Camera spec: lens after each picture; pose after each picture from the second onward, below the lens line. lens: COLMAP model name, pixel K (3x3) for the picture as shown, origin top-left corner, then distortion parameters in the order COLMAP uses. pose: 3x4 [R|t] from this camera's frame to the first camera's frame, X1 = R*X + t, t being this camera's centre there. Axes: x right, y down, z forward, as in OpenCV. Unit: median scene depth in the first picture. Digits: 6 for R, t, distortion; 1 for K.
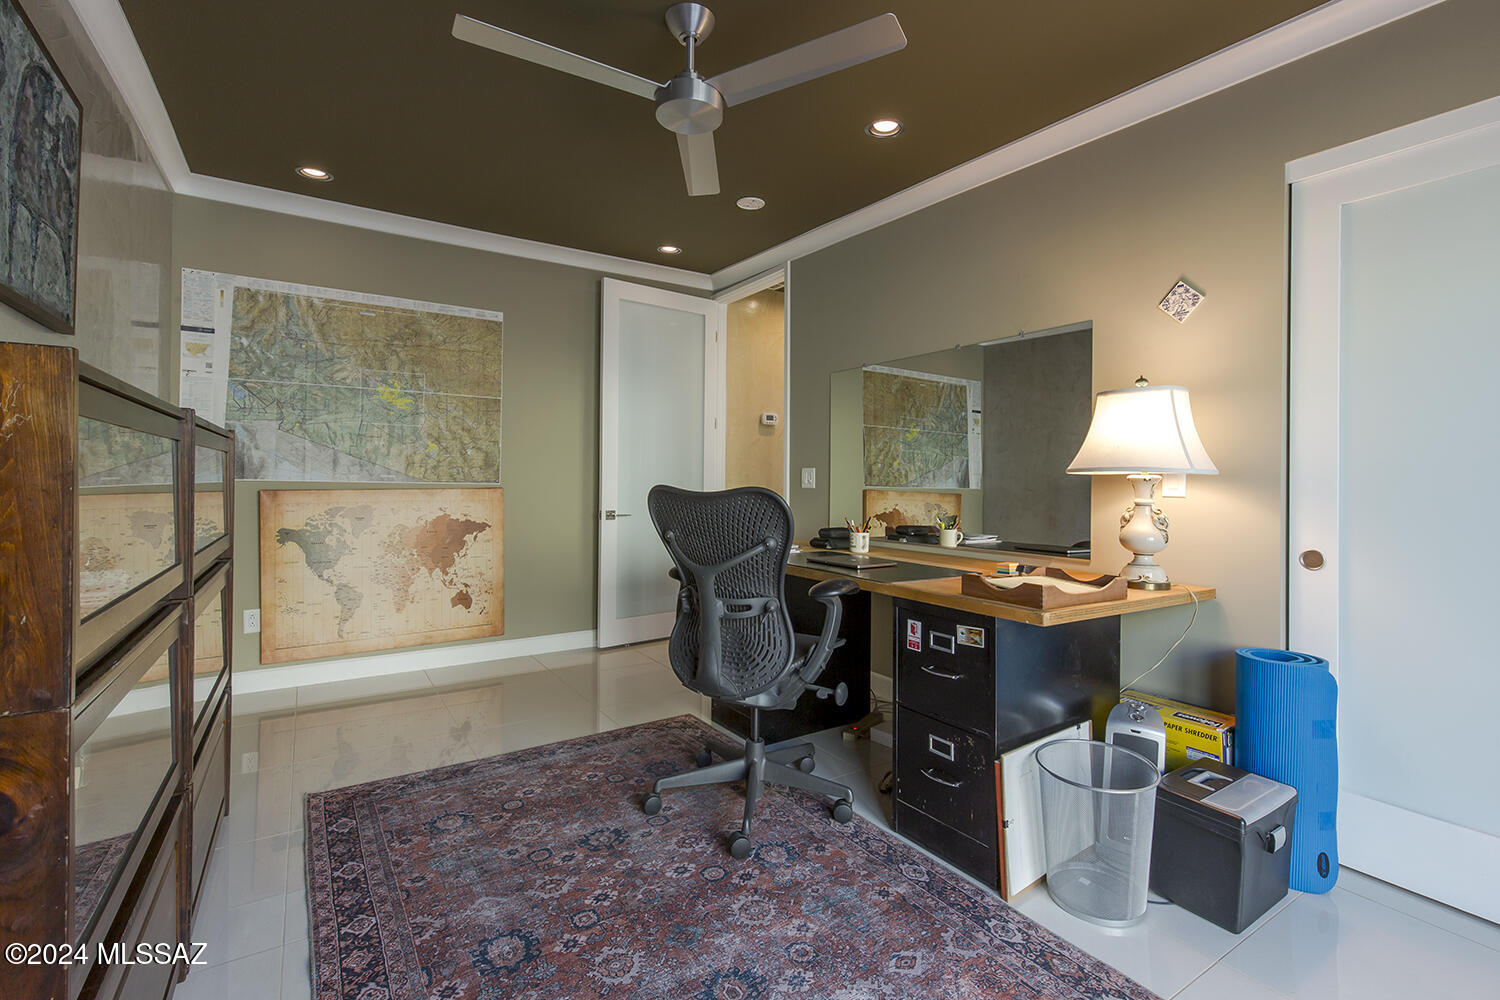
lens RADIAL K [[677.9, 0, 750.4], [0, 677.9, 476.2], [0, 0, 1]] dist [0.009022, -0.001209]
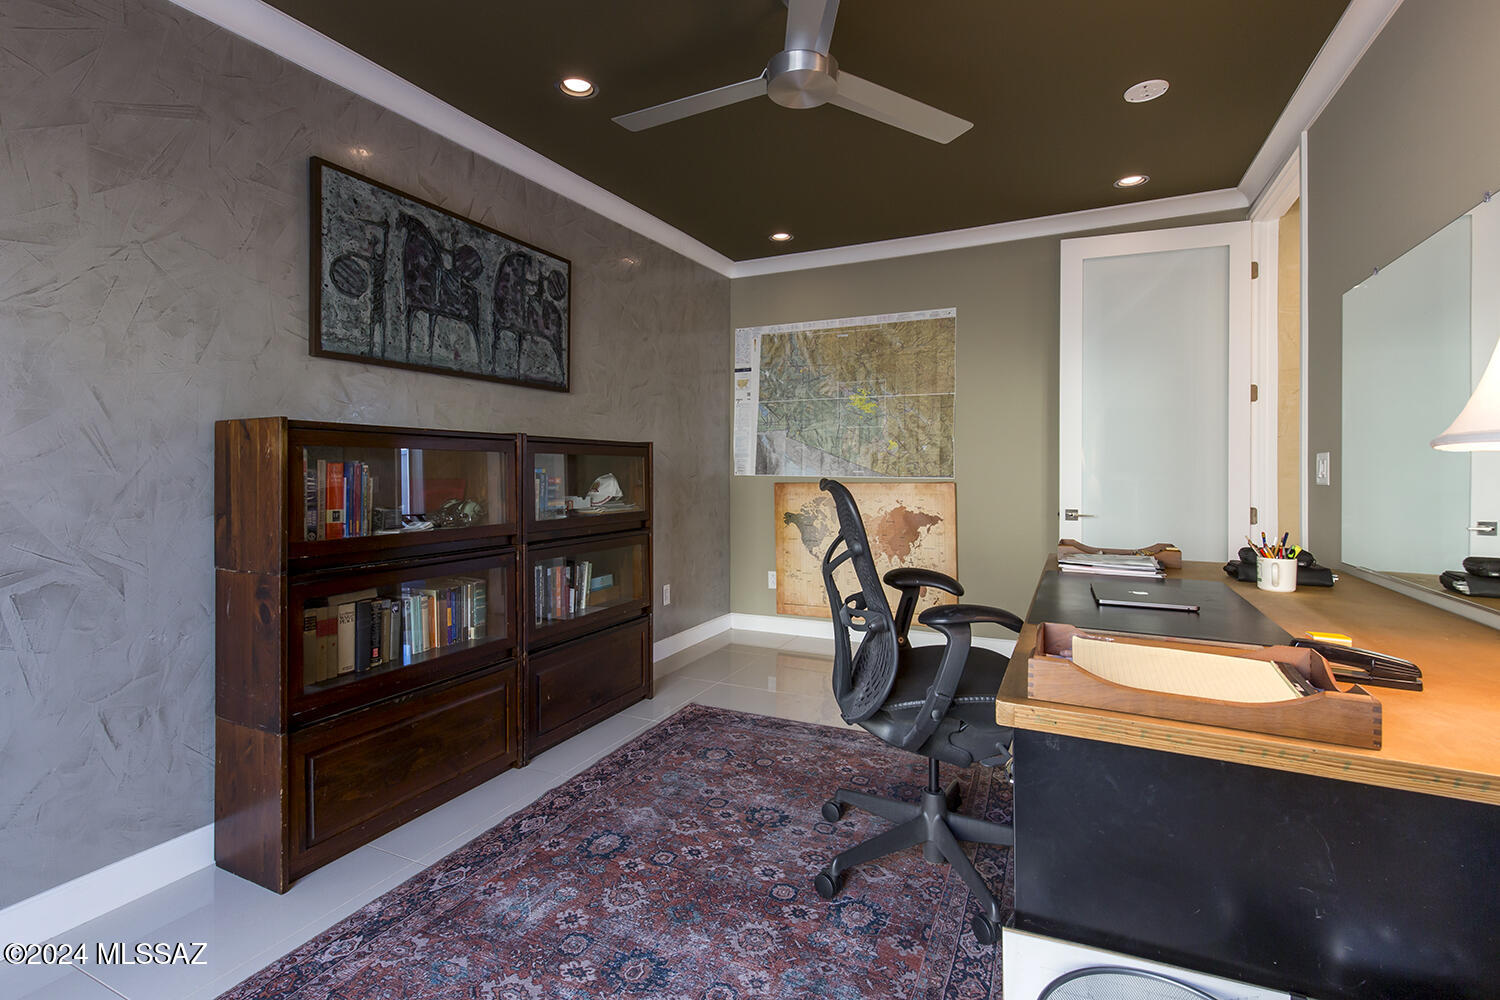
lens RADIAL K [[677.9, 0, 750.4], [0, 677.9, 476.2], [0, 0, 1]] dist [0.009022, -0.001209]
pose [[0.530699, -0.002637, -0.847556, 0.393229], [0.009307, 0.999953, 0.002717, 0.003036], [0.847509, -0.009330, 0.530698, 0.254646]]
